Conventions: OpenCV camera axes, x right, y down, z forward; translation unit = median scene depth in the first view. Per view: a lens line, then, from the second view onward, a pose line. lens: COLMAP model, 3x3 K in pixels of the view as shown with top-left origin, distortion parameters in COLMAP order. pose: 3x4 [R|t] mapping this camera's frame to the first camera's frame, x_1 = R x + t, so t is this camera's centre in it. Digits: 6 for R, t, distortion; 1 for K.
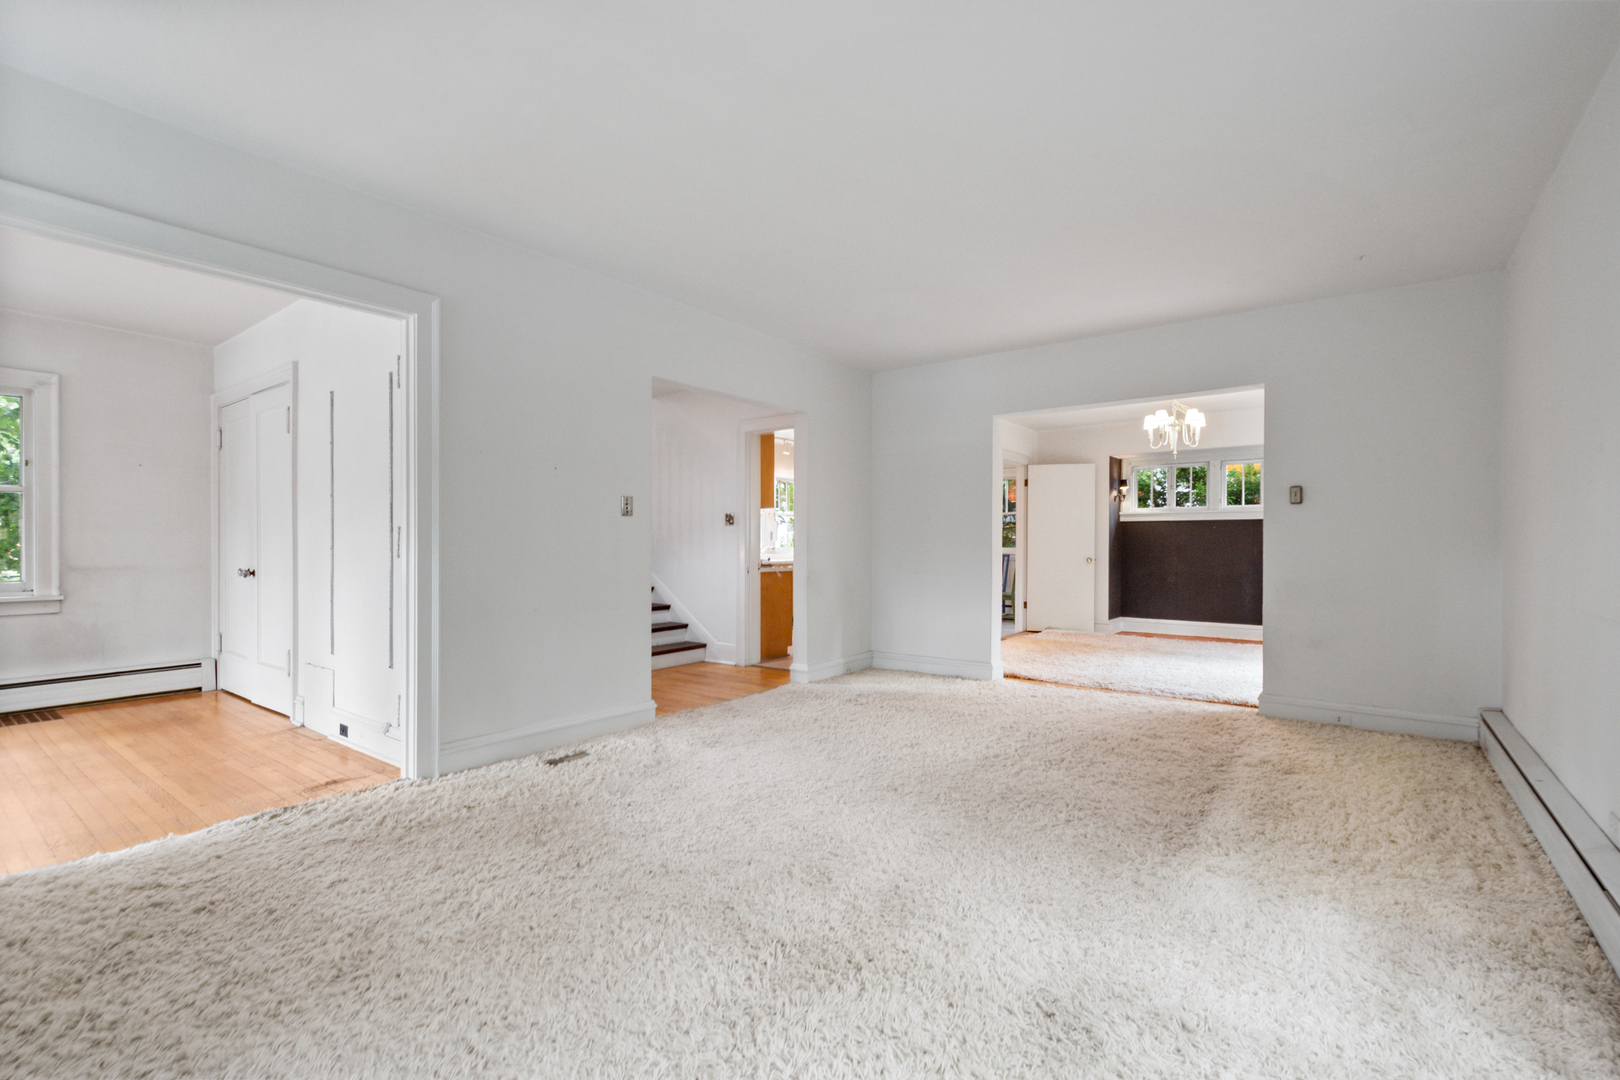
lens RADIAL K [[720.2, 0, 812.5], [0, 720.2, 547.4], [0, 0, 1]] dist [0.003862, -0.000449]
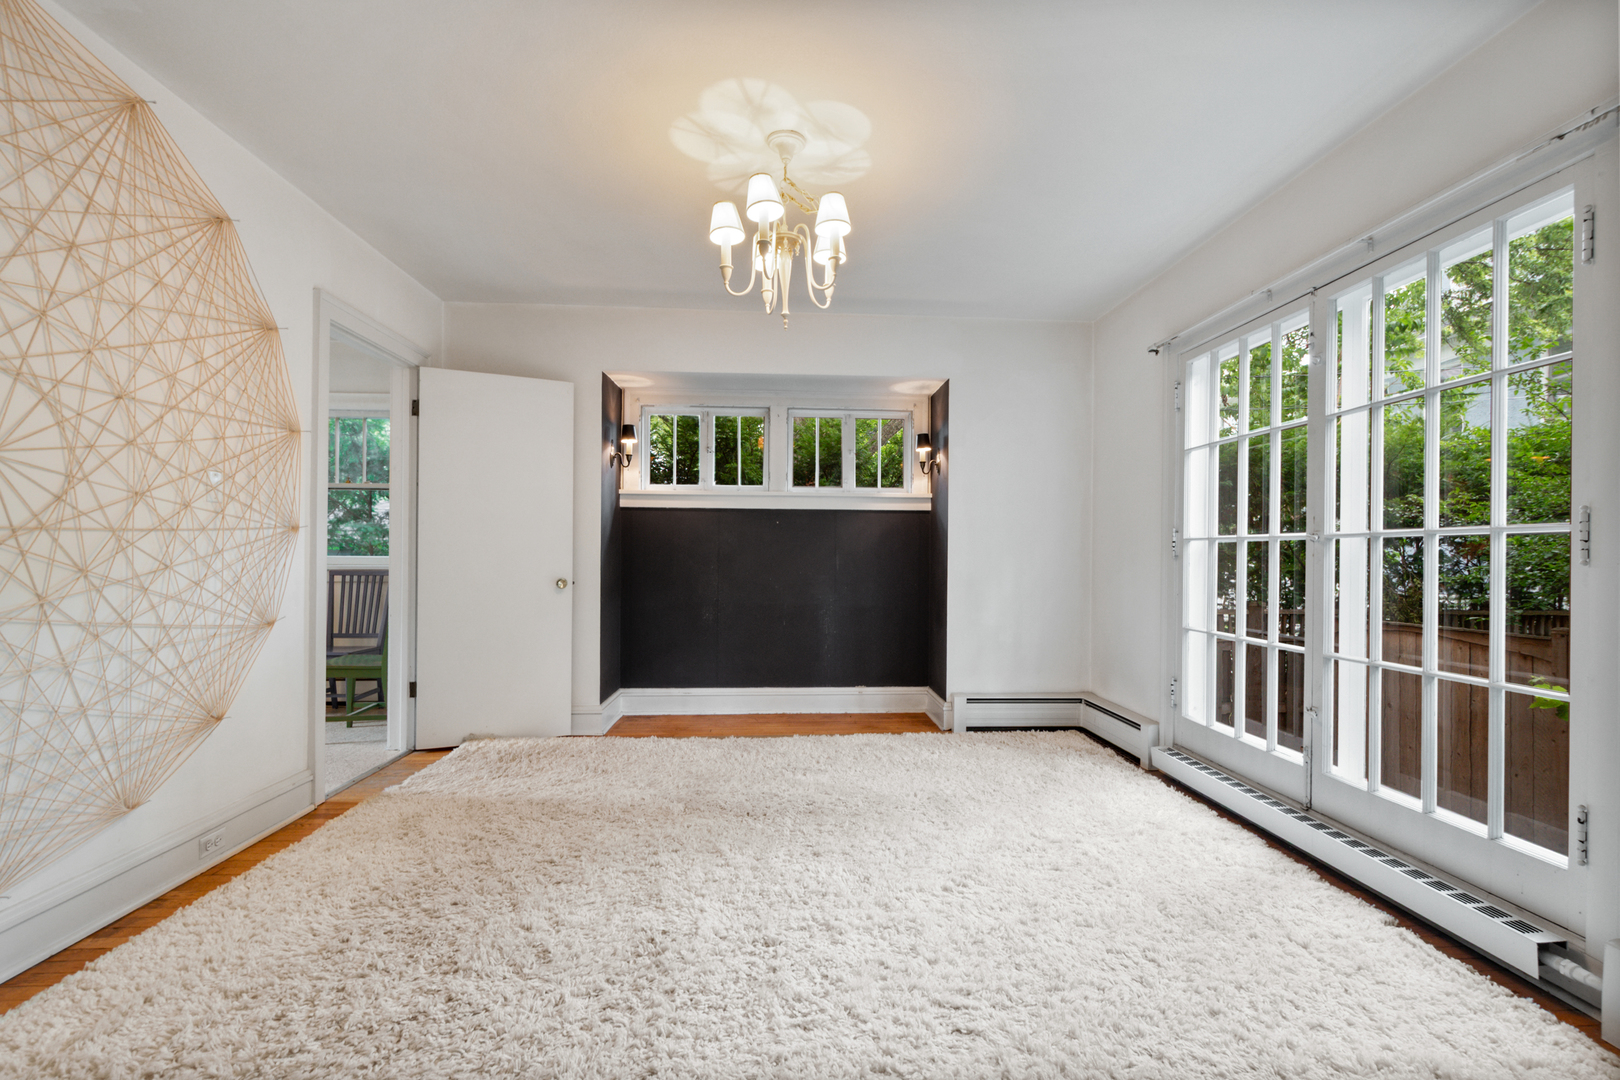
lens RADIAL K [[720.2, 0, 812.0], [0, 720.2, 550.5], [0, 0, 1]] dist [0.003862, -0.000449]
pose [[0.760626, 0.001134, 0.649189, 0.199775], [0.001260, 0.999994, -0.003223, -0.003518], [-0.649189, 0.003269, 0.760620, 0.527311]]
